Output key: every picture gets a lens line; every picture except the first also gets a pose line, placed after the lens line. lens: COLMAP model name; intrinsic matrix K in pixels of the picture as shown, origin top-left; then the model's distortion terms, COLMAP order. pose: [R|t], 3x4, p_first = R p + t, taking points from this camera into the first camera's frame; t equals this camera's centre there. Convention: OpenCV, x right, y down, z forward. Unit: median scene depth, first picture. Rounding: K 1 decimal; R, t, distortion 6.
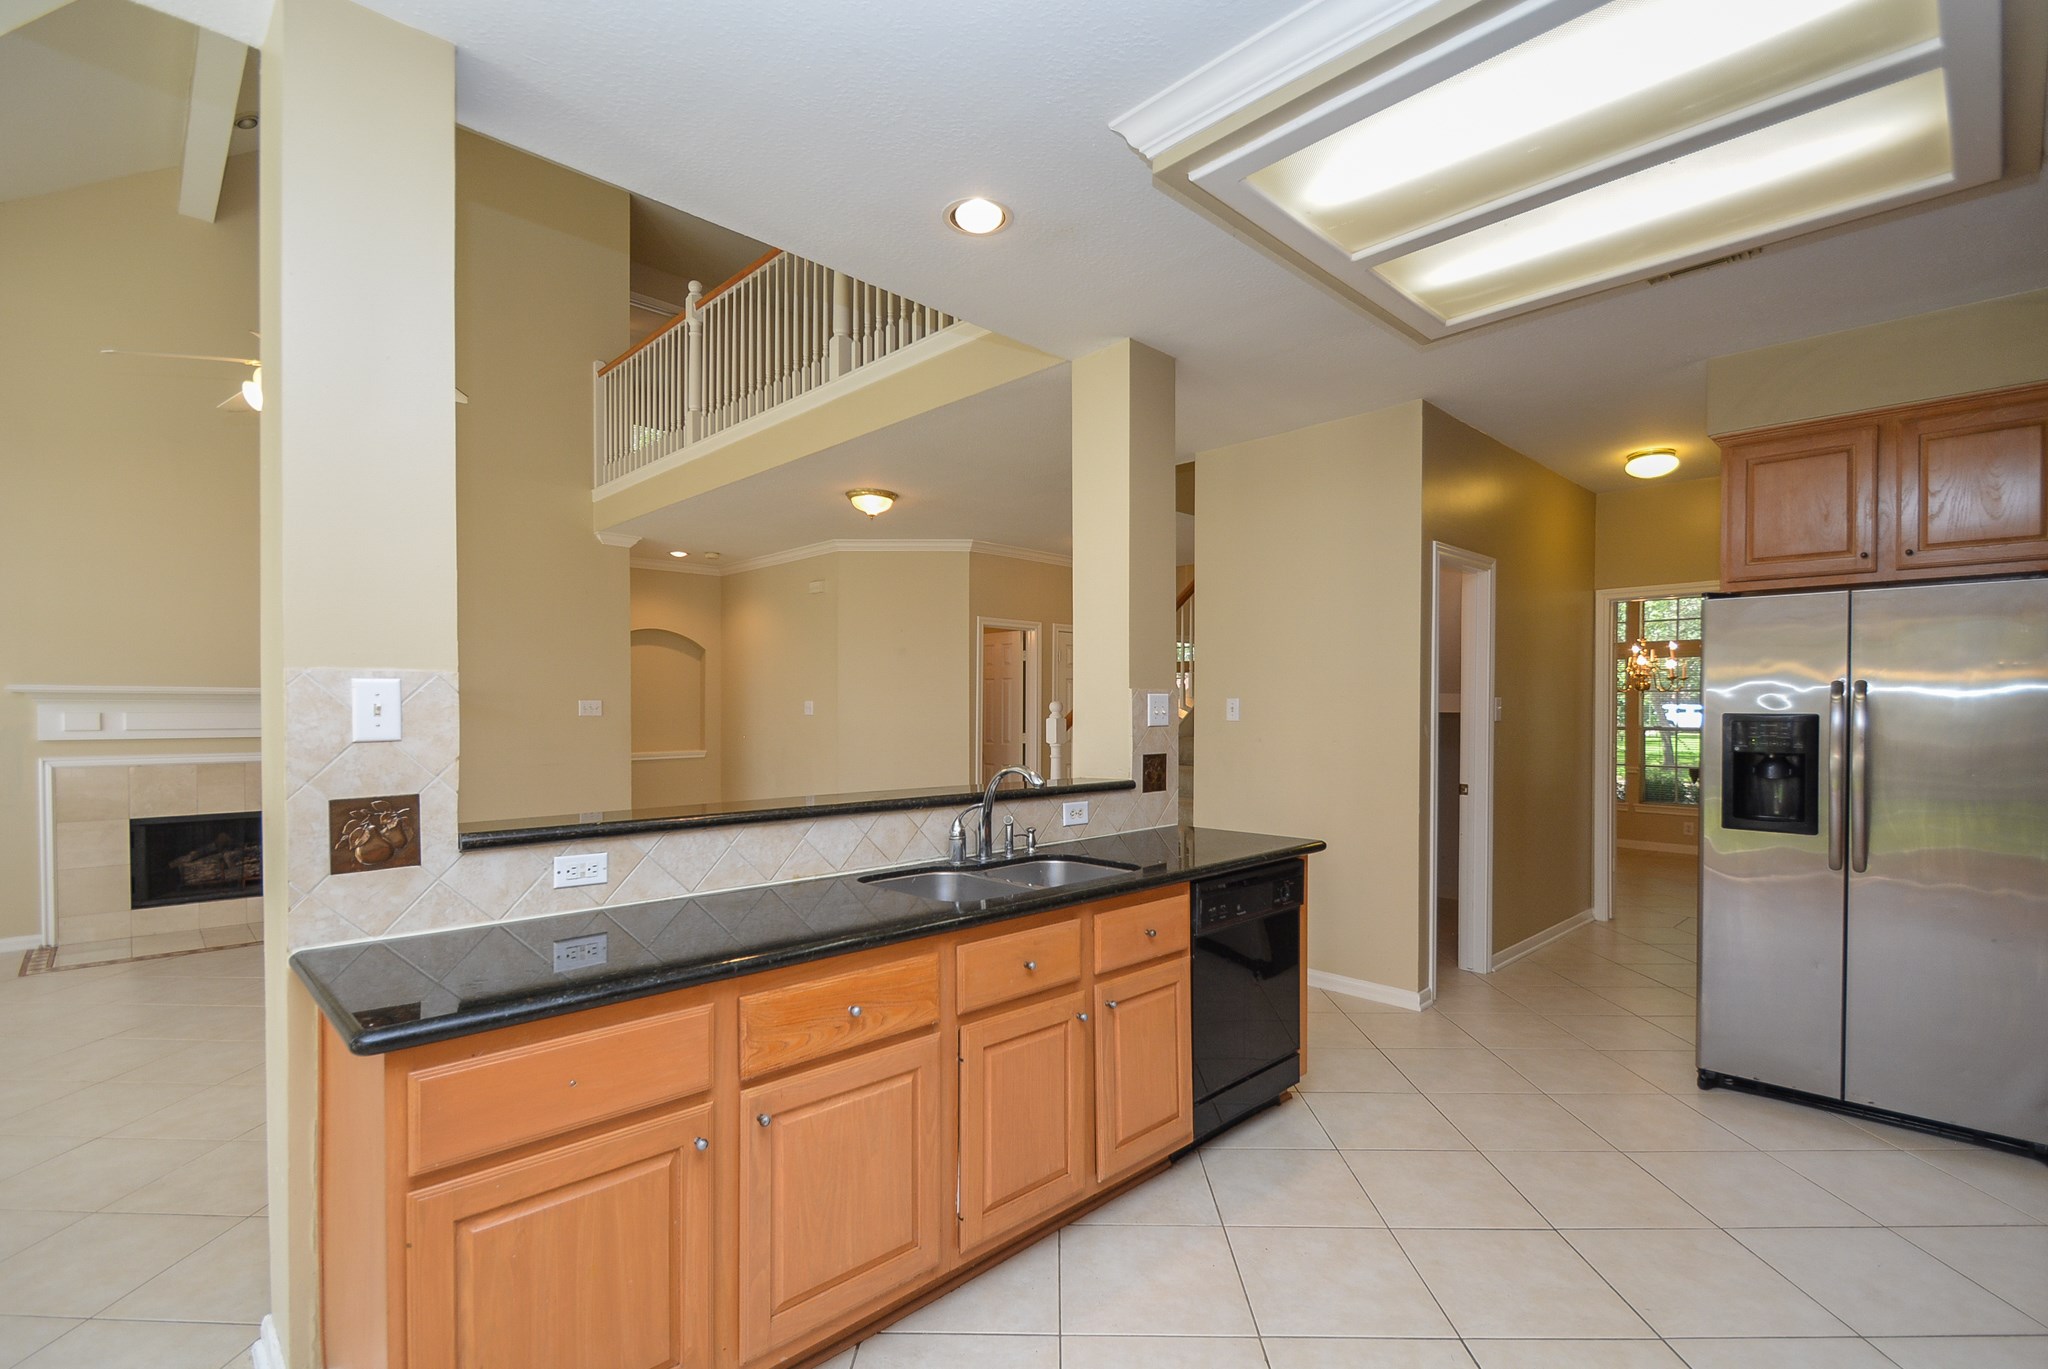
lens RADIAL K [[907.8, 0, 1015.1], [0, 907.8, 713.6], [0, 0, 1]] dist [0.011270, -0.006978]
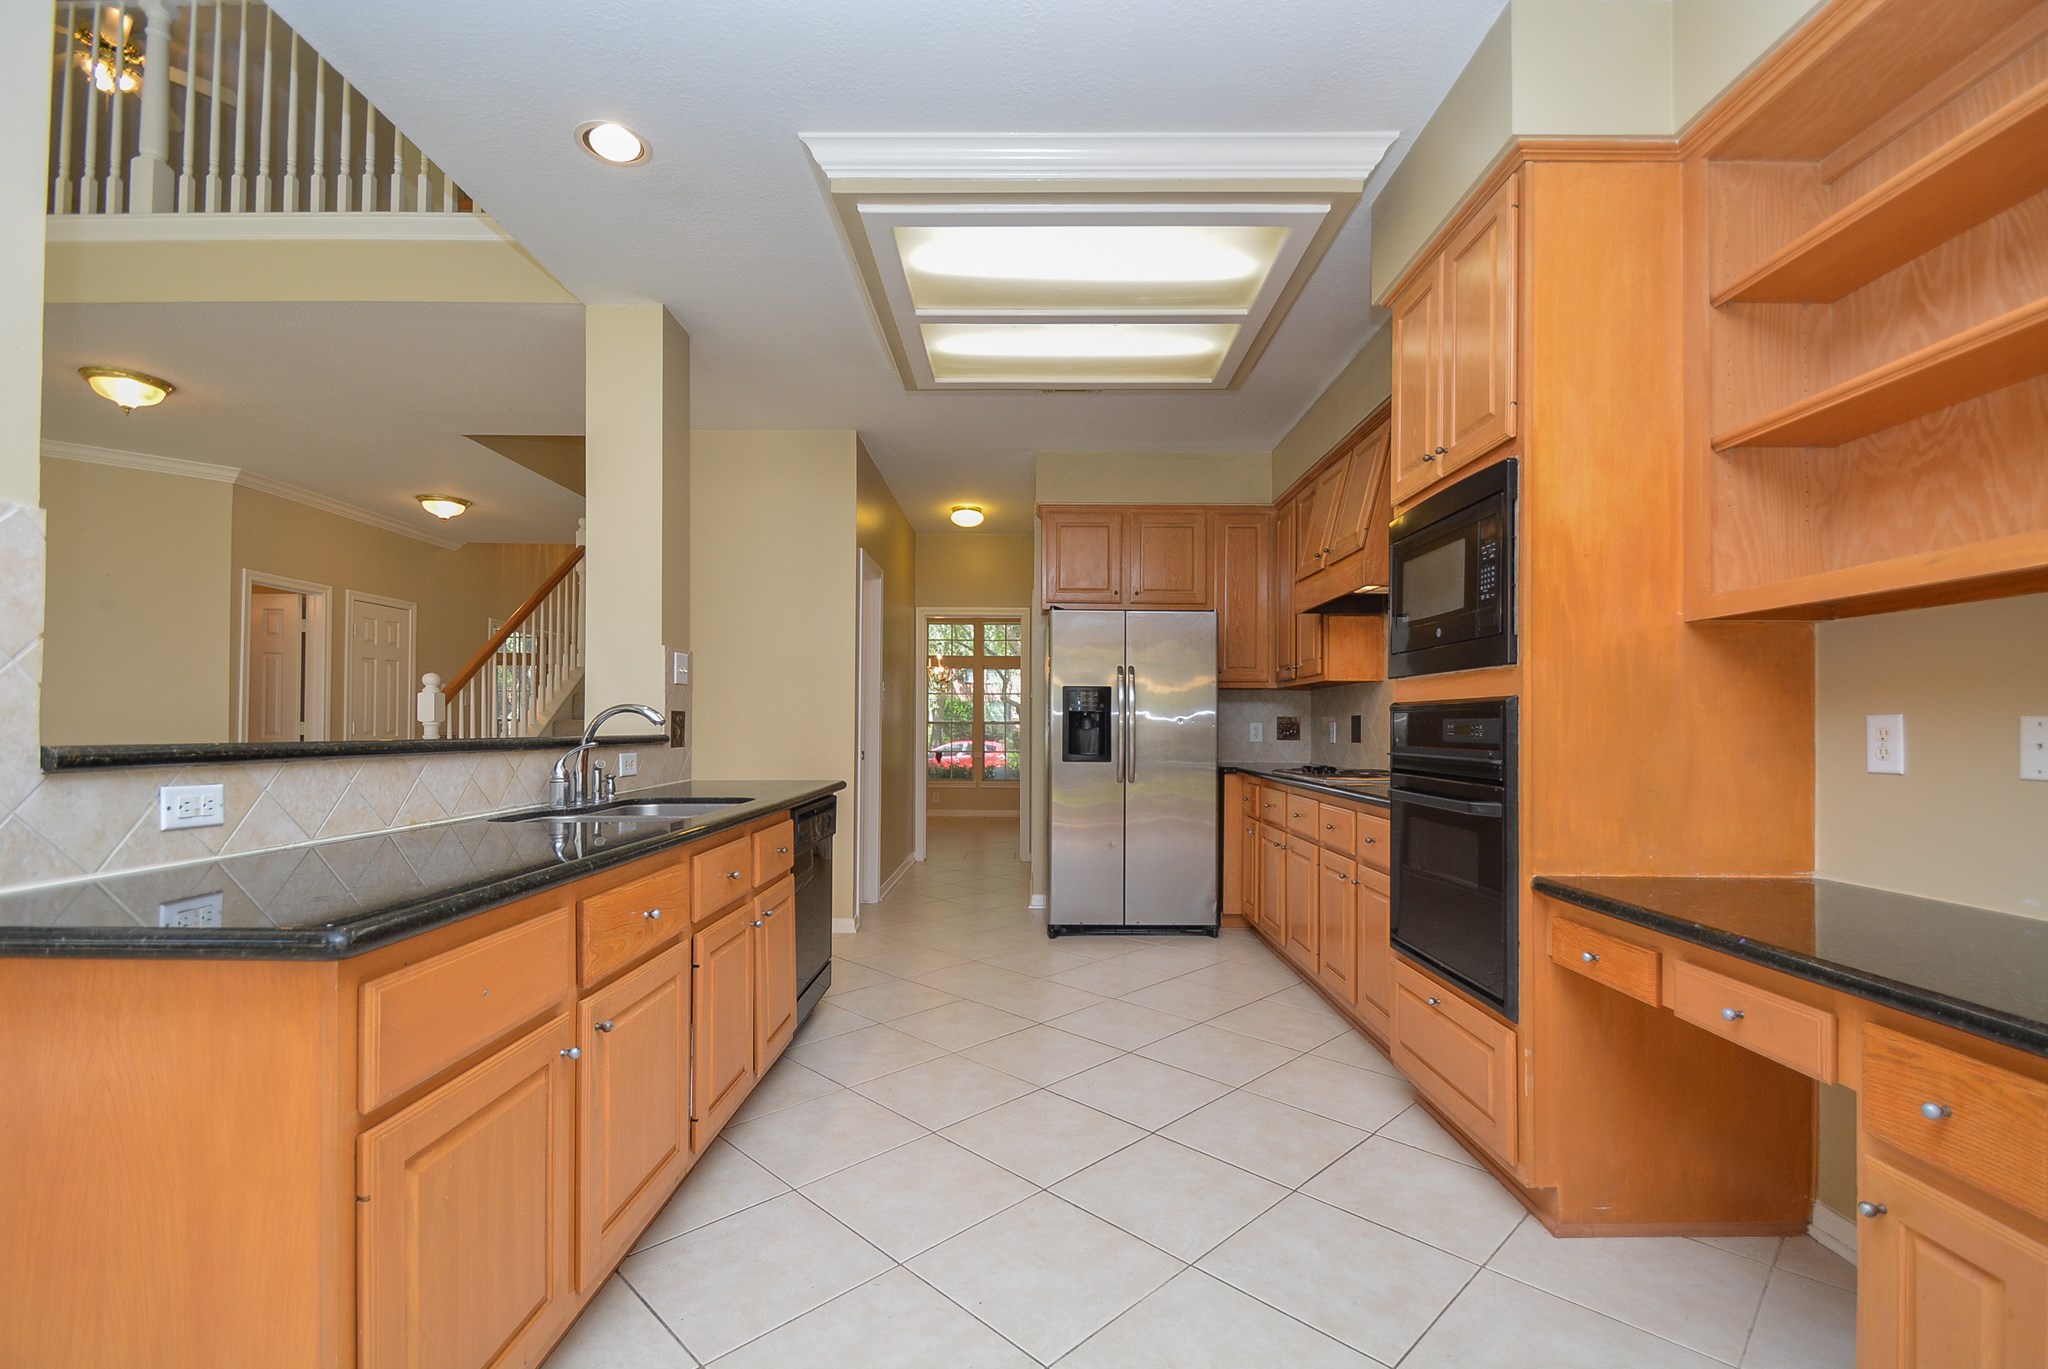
lens RADIAL K [[907.8, 0, 983.1], [0, 907.8, 710.9], [0, 0, 1]] dist [0.011270, -0.006978]
pose [[0.715096, 0.019034, 0.698767, -0.433134], [-0.006534, 0.999768, -0.020546, 0.085137], [-0.698996, 0.010127, 0.715054, 0.021012]]
